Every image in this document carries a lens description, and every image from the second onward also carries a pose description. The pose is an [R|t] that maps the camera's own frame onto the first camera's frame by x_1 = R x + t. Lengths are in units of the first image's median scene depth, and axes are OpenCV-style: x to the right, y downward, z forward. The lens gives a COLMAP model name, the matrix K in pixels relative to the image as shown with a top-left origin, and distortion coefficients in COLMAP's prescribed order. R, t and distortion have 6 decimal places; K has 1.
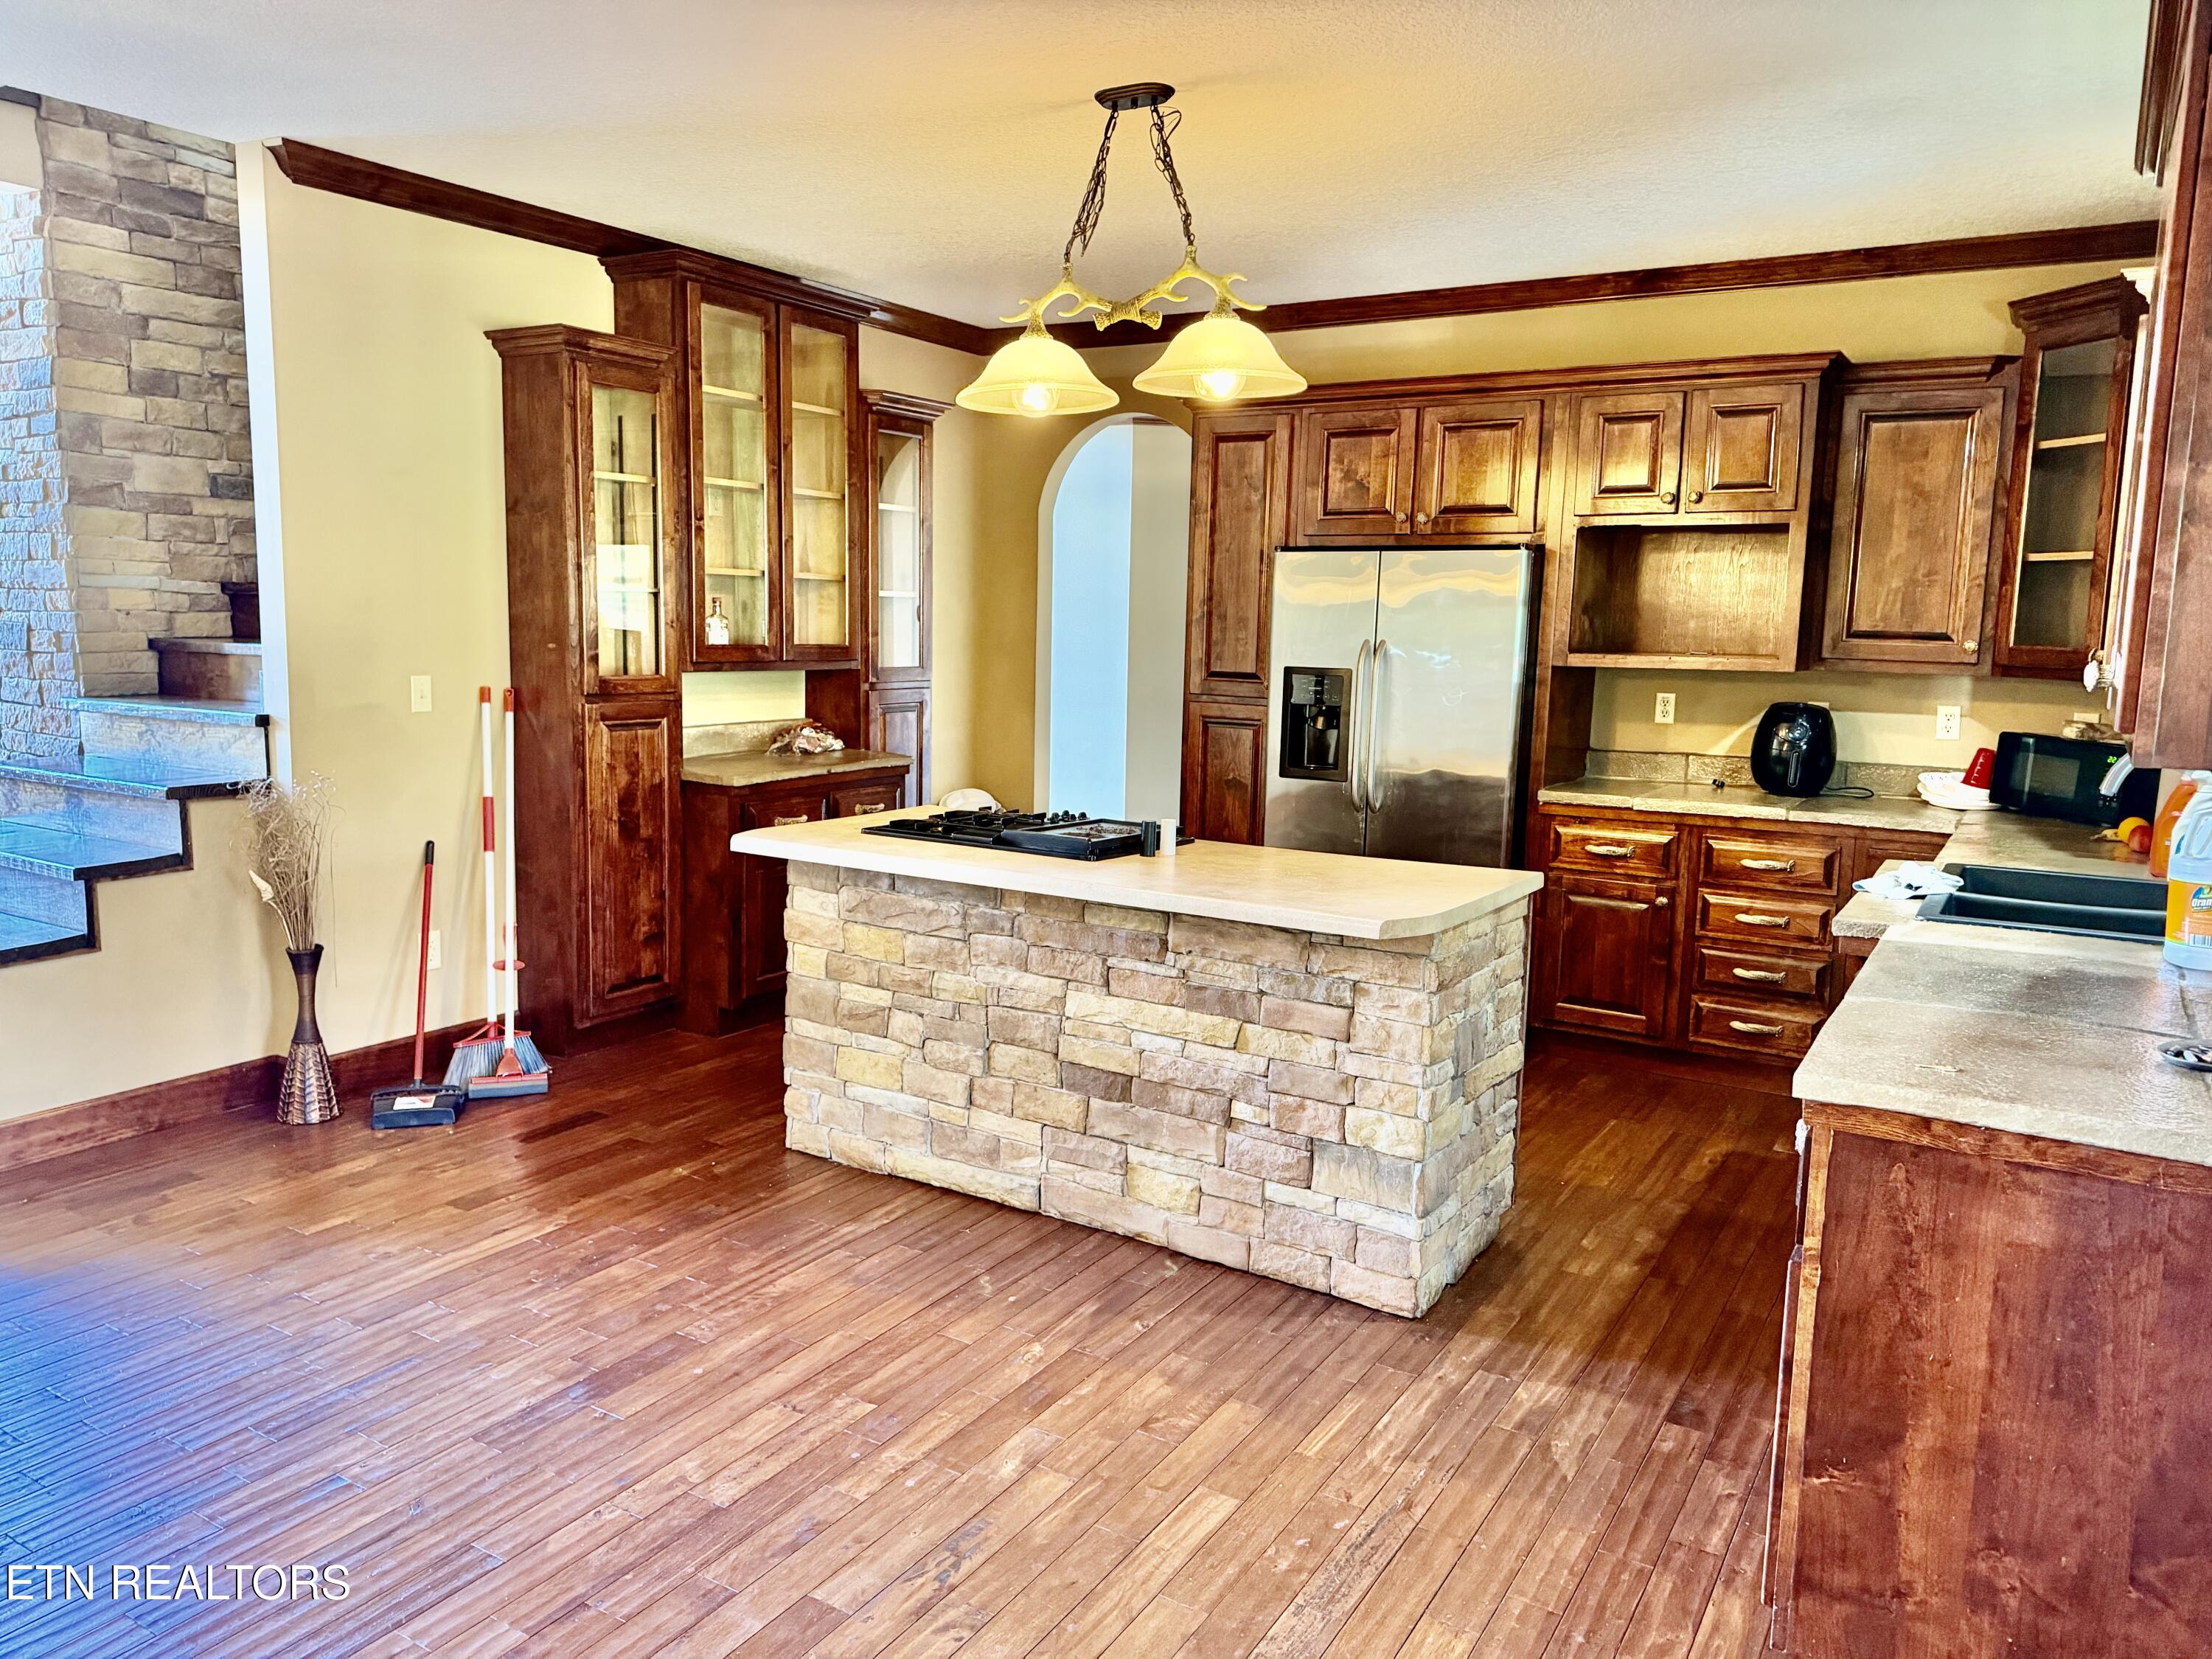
lens RADIAL K [[1534.8, 0, 1103.4], [0, 1534.8, 828.9], [0, 0, 1]] dist [0.034847, -0.001173]
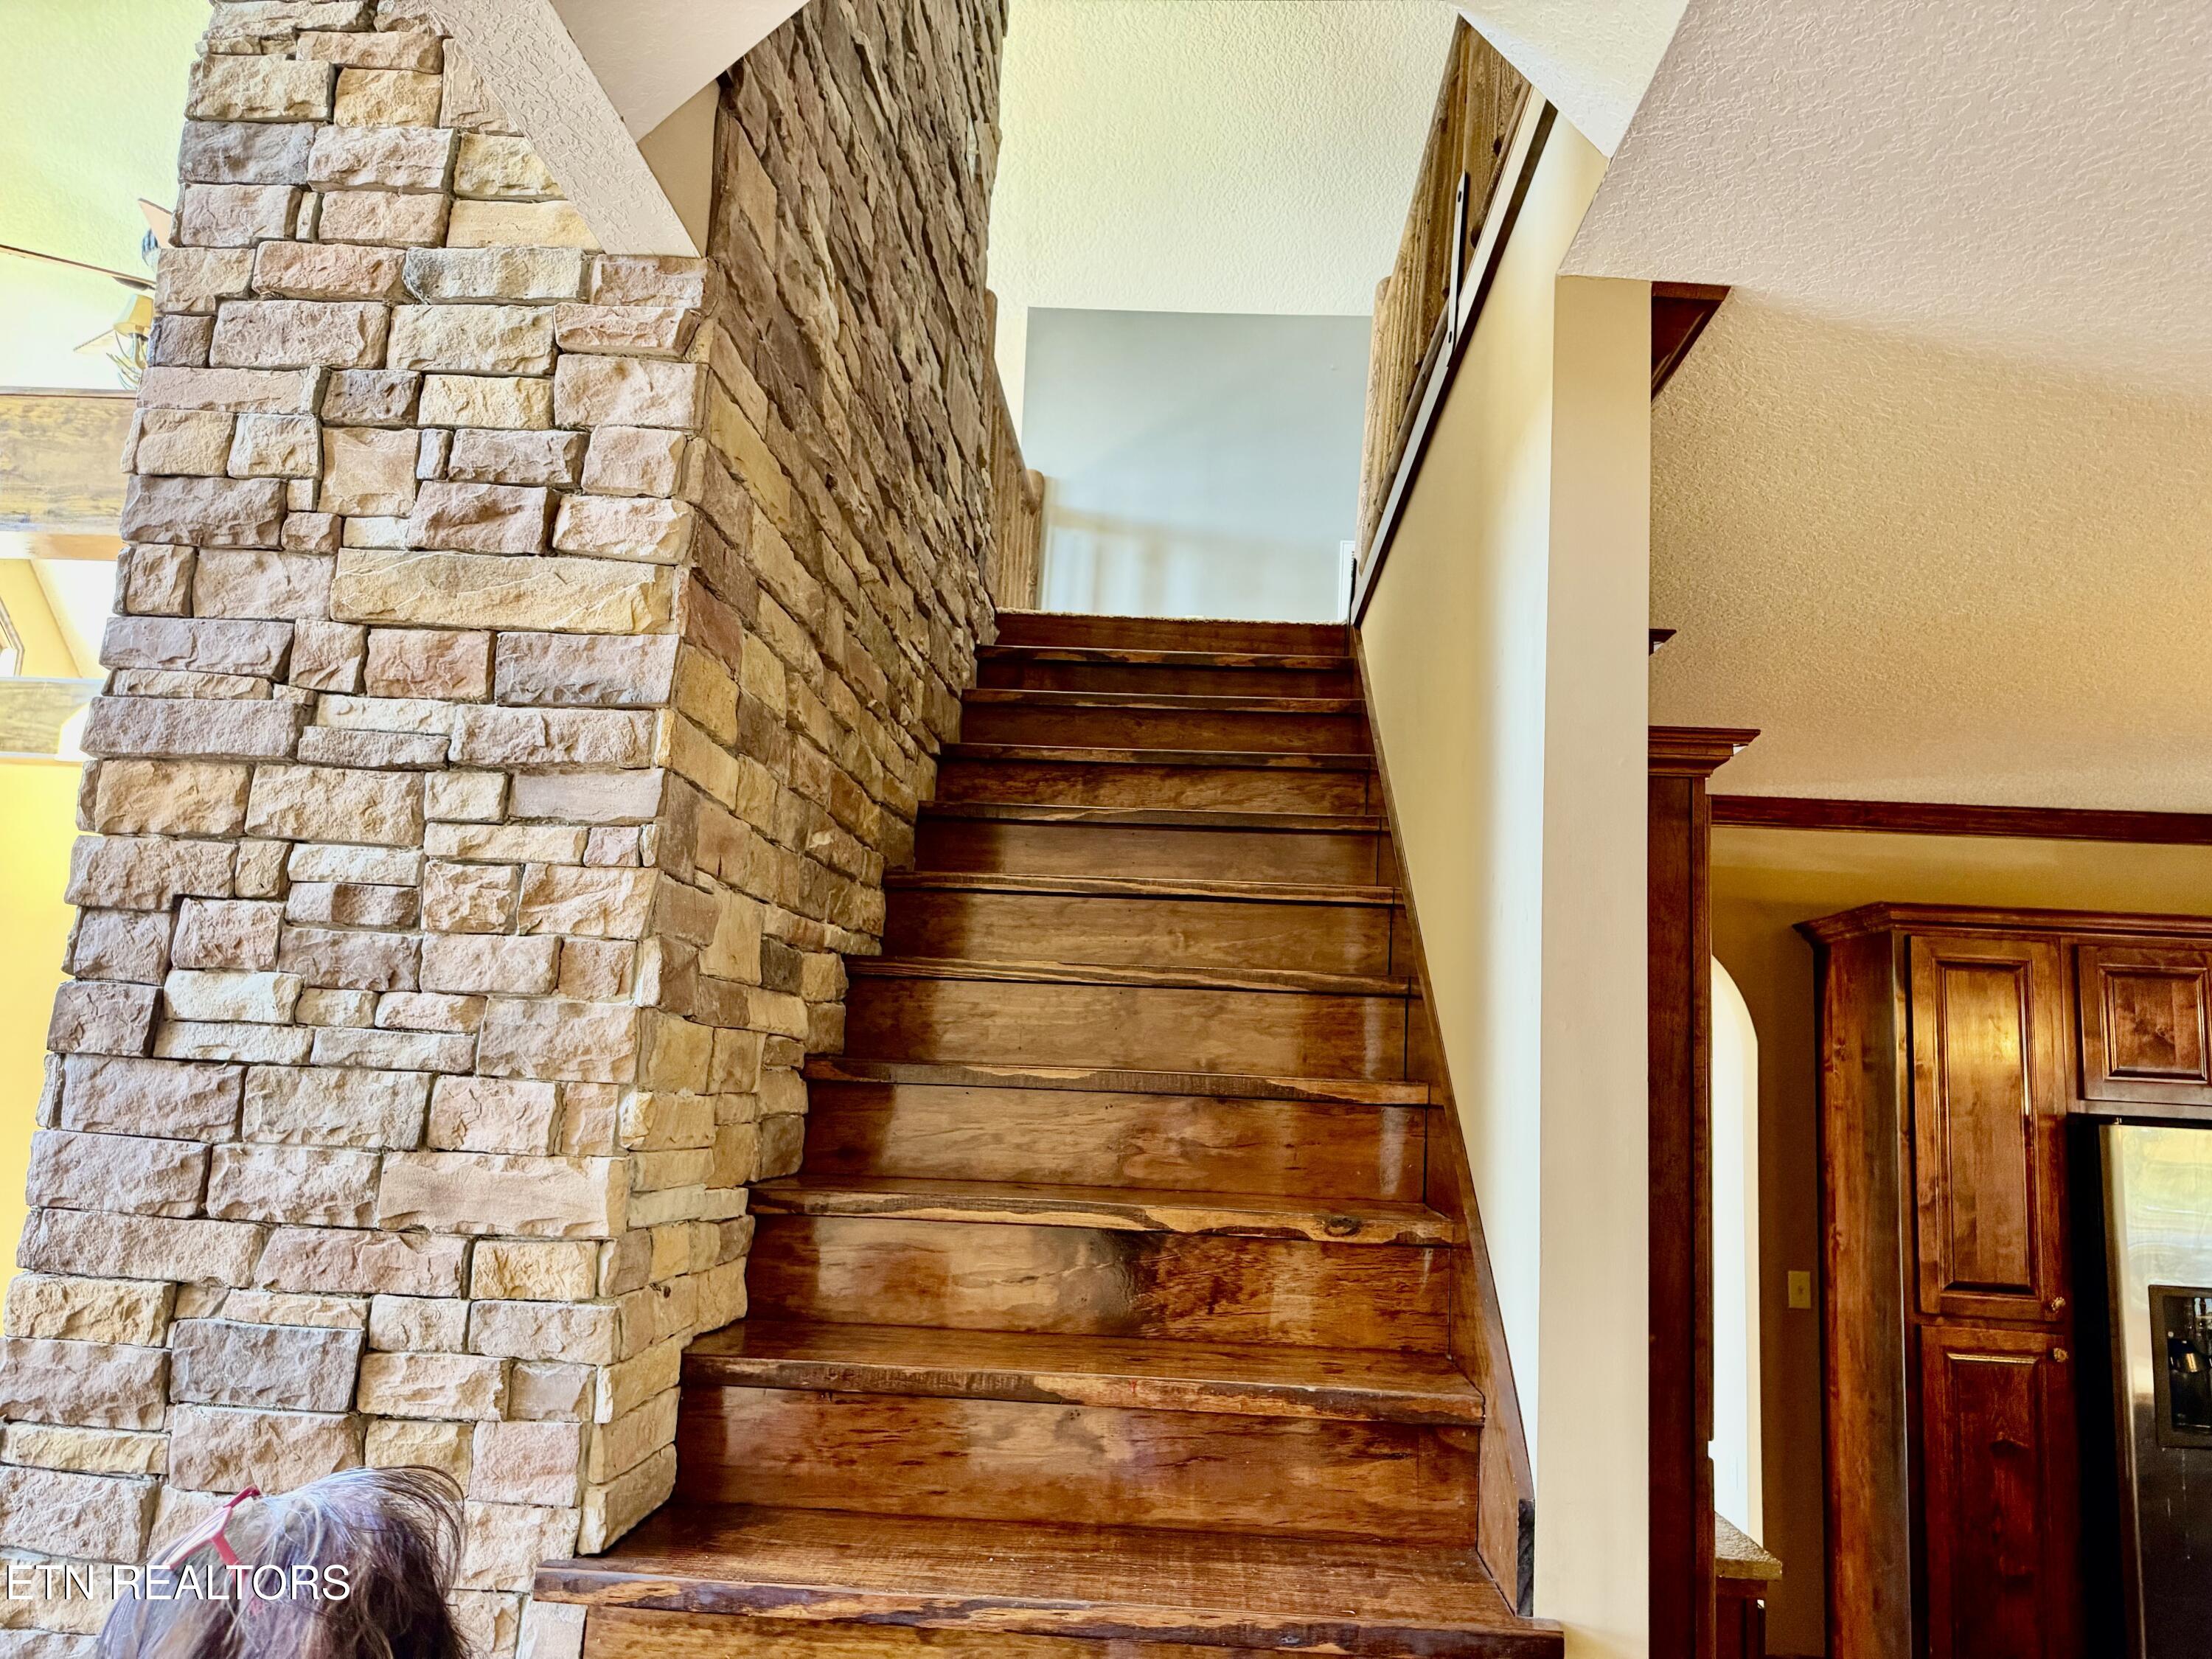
lens RADIAL K [[1565.7, 0, 1107.7], [0, 1565.7, 832.3], [0, 0, 1]] dist [0.021041, -0.019514]
pose [[0.868253, 0.099507, 0.486041, -0.970392], [0.037192, 0.963868, -0.263771, -0.189408], [-0.494726, 0.247097, 0.833180, 0.808778]]
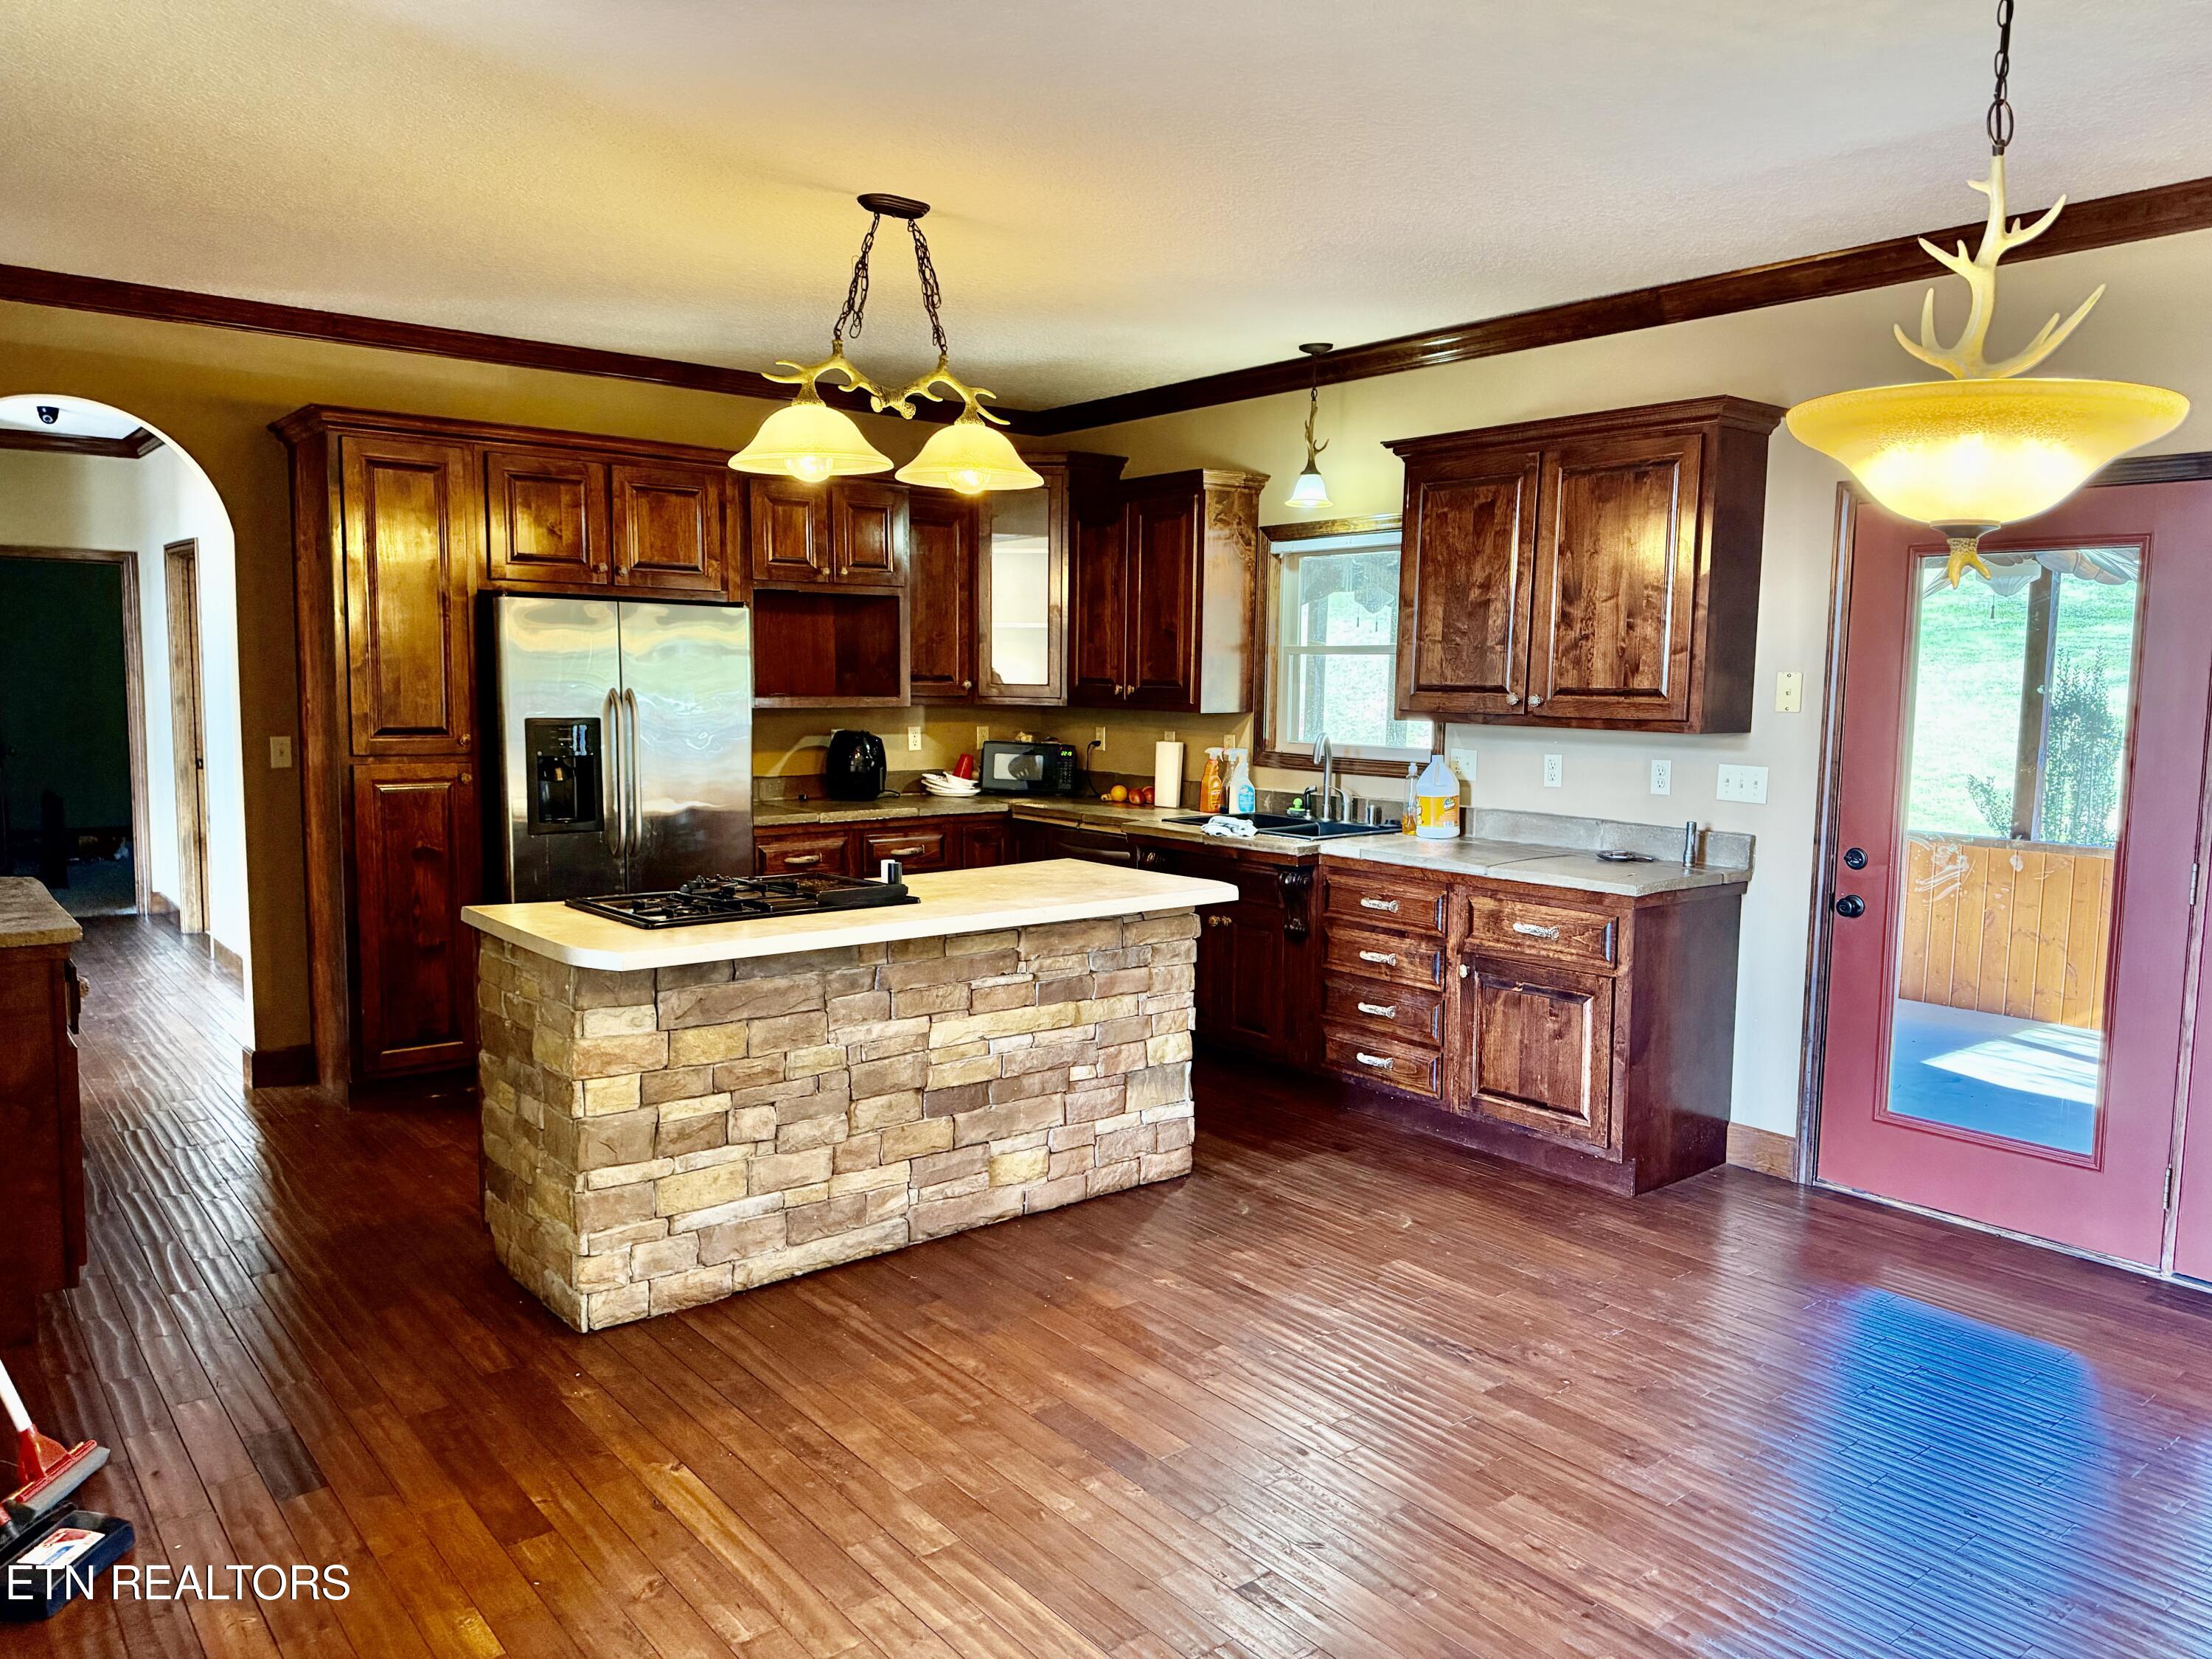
lens RADIAL K [[1553.4, 0, 1108.1], [0, 1553.4, 848.3], [0, 0, 1]] dist [0.038555, -0.003342]
pose [[0.317381, -0.124572, 0.940080, -0.964349], [0.126536, 0.988033, 0.088206, -0.094139], [-0.939818, 0.090959, 0.329346, 0.499066]]
